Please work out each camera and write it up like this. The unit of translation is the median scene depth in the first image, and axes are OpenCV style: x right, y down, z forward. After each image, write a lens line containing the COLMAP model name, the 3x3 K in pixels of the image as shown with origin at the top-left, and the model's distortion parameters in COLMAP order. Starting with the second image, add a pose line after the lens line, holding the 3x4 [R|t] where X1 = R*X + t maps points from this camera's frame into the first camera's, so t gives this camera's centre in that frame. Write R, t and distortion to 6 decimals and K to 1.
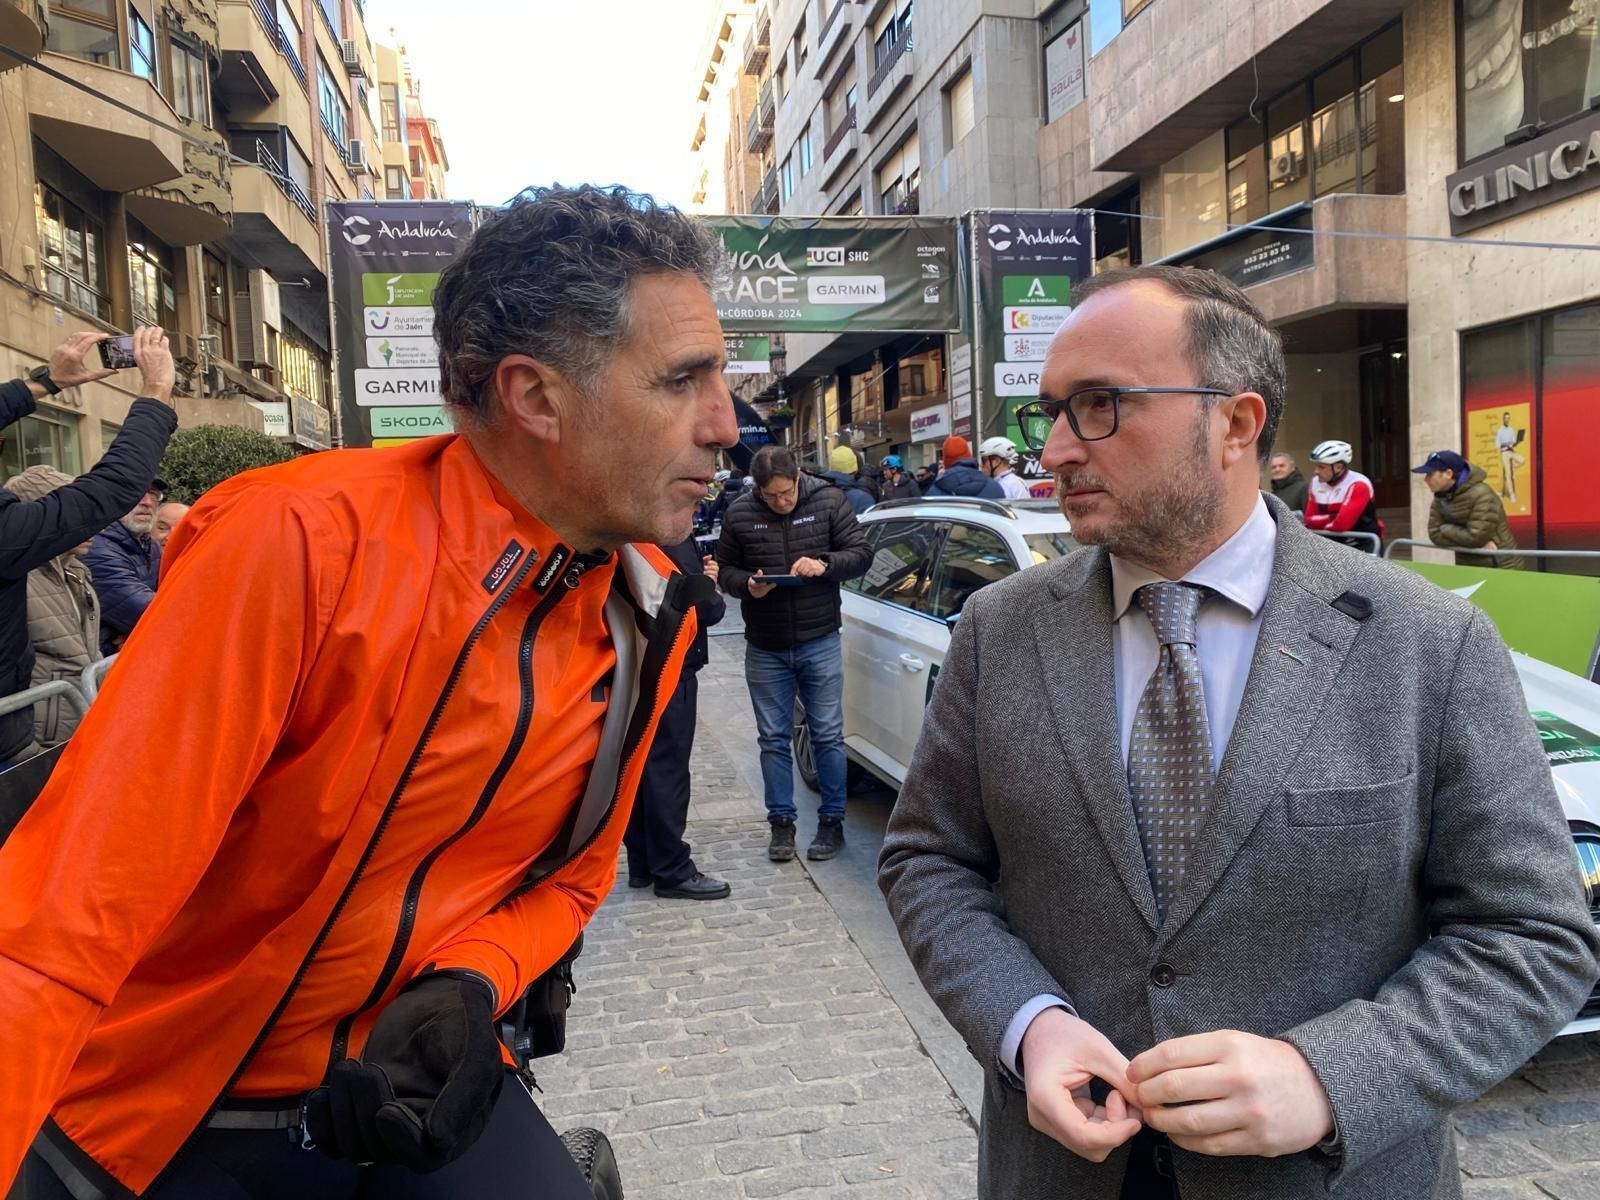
lens RADIAL K [[1221.6, 0, 805.1], [0, 1221.6, 600.6], [0, 0, 1]] dist [0.055965, -0.060015]
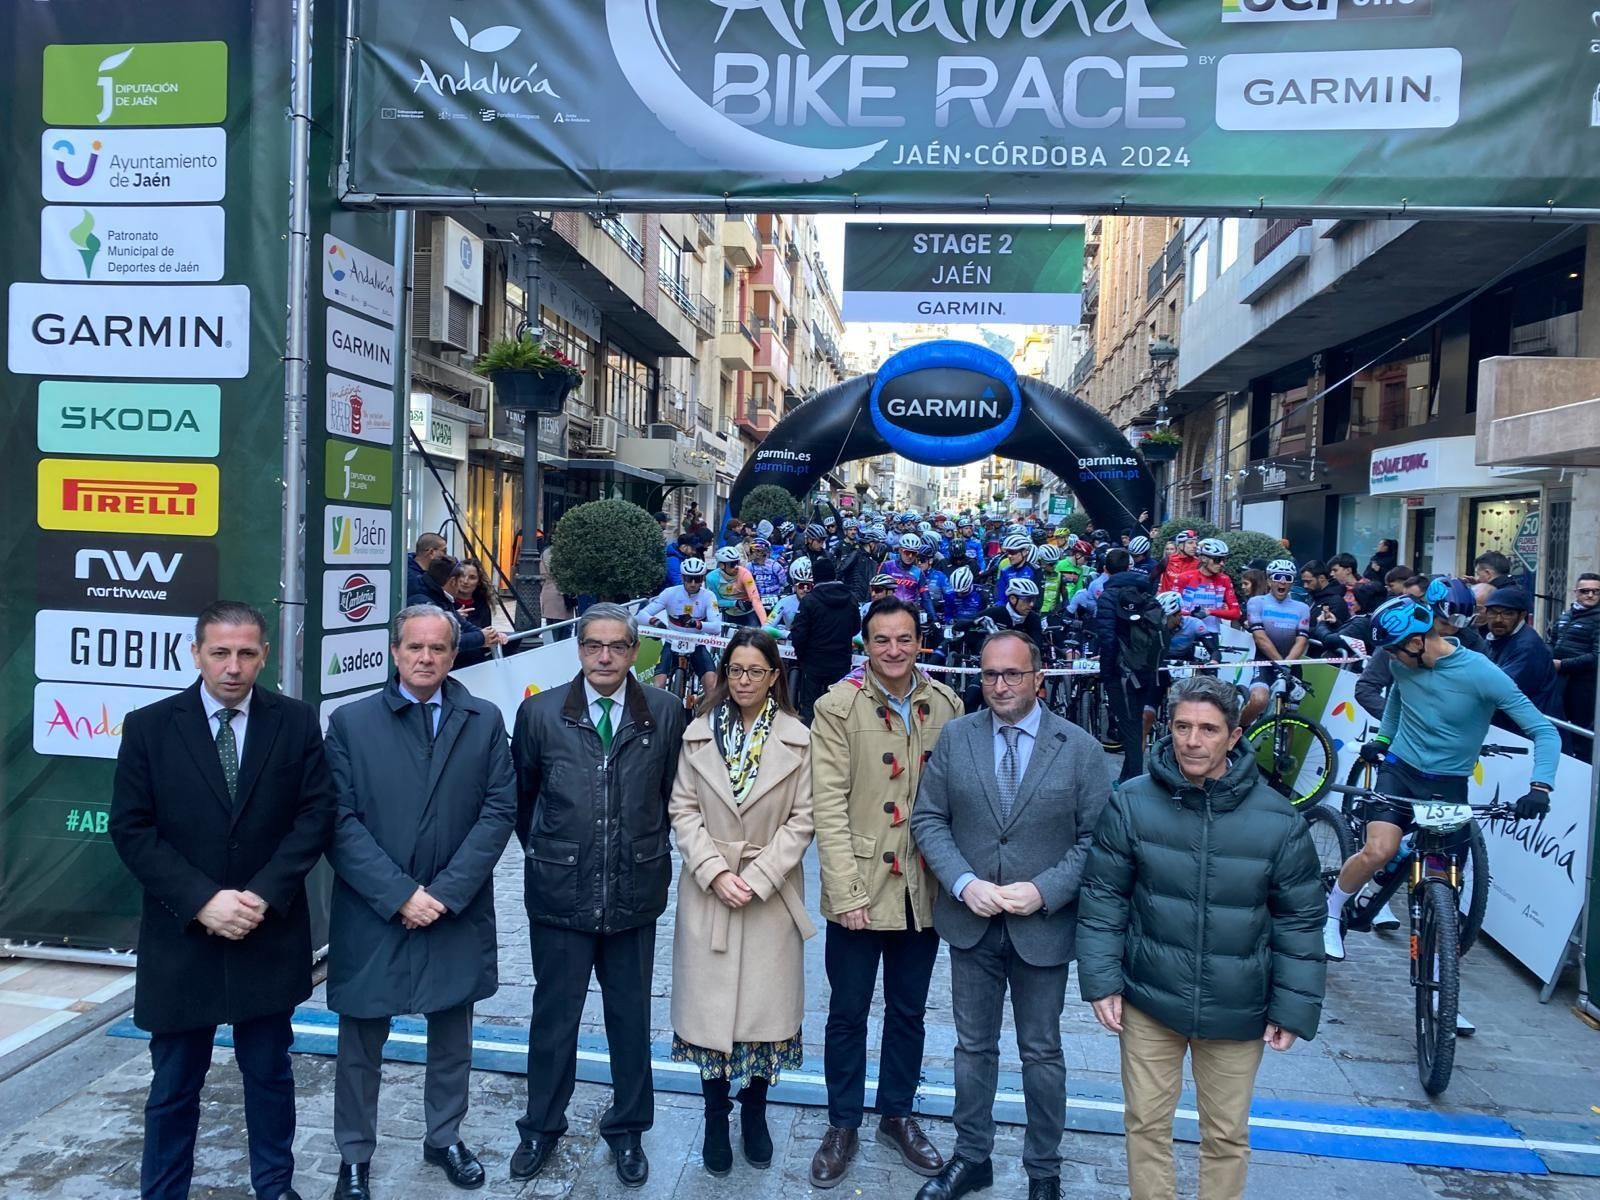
lens RADIAL K [[1234.9, 0, 787.6], [0, 1234.9, 597.3], [0, 0, 1]] dist [0.018962, -0.006948]
pose [[0.947259, 0.086522, -0.308568, 0.008116], [-0.092432, 0.995709, -0.004556, -0.097568], [0.306850, 0.032838, 0.951191, 0.630953]]
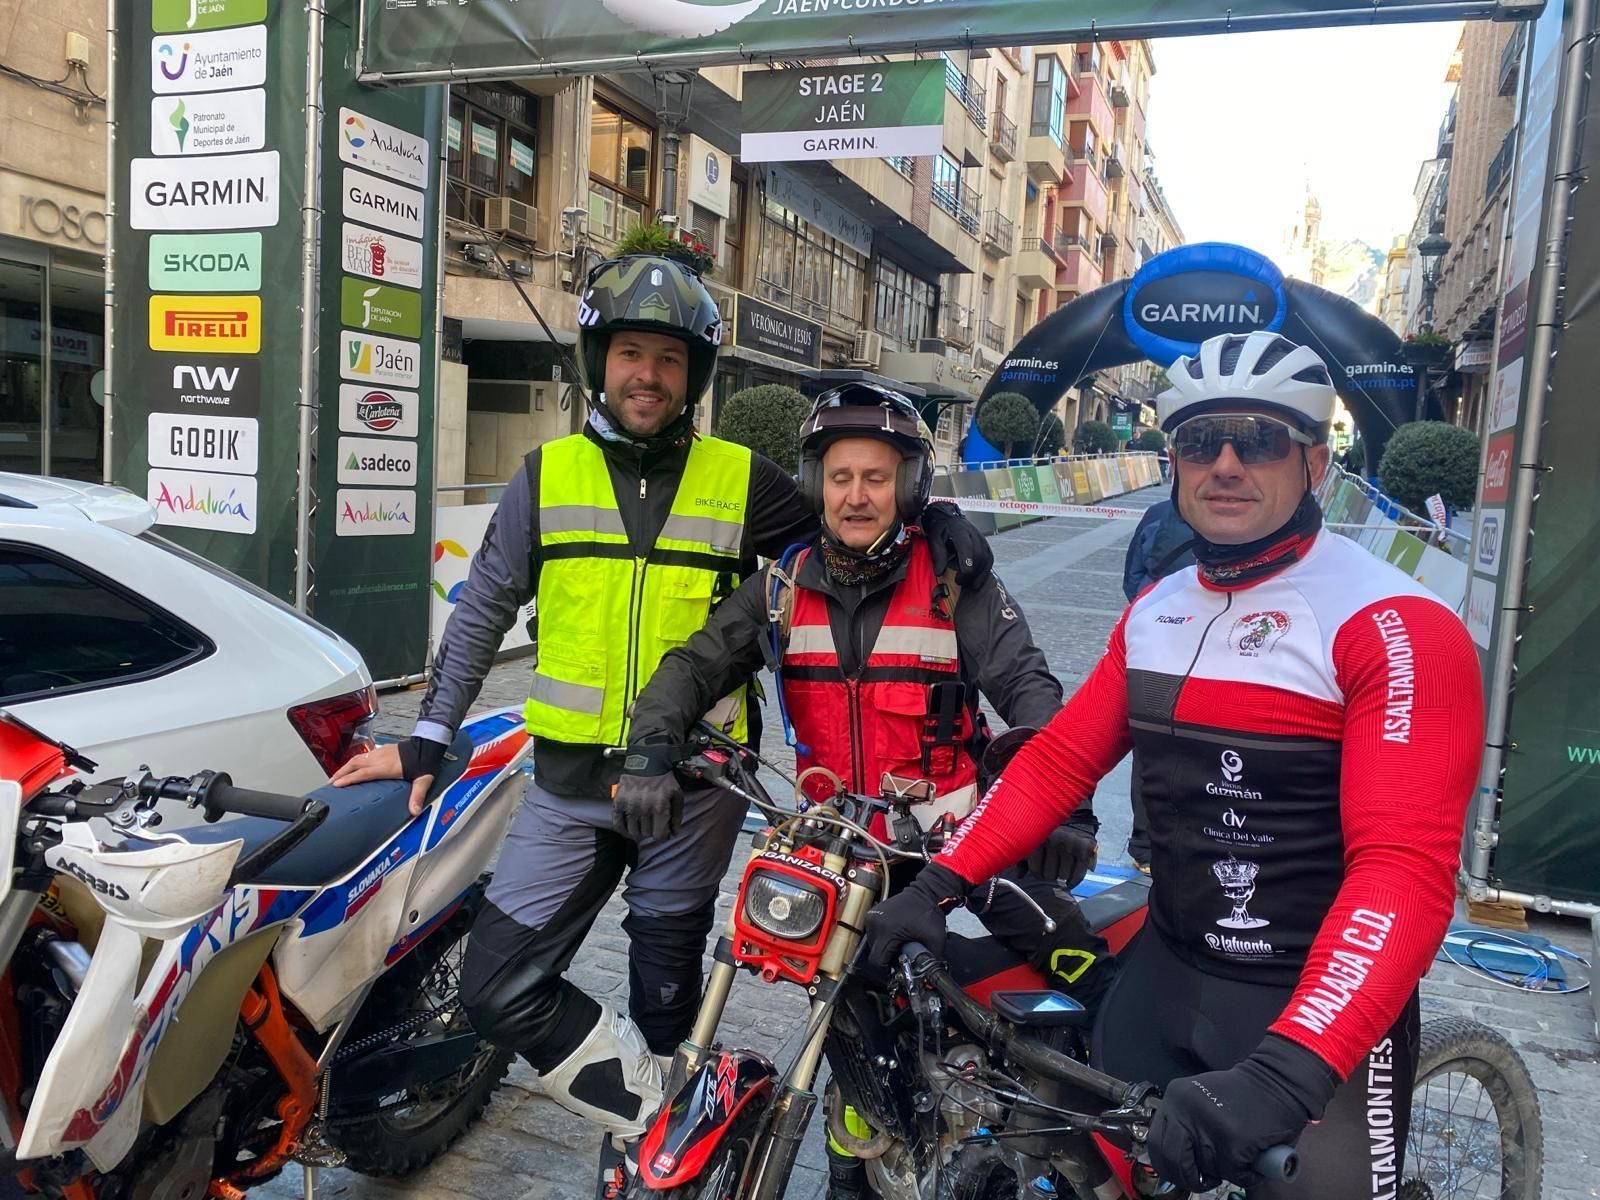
lens RADIAL K [[1233.5, 0, 801.0], [0, 1233.5, 584.0], [0, 0, 1]] dist [0.021968, -0.007114]
pose [[0.829439, 0.139800, -0.540821, 0.165137], [-0.124105, 0.990098, 0.065601, -0.071813], [0.544637, 0.012707, 0.838576, 0.648072]]
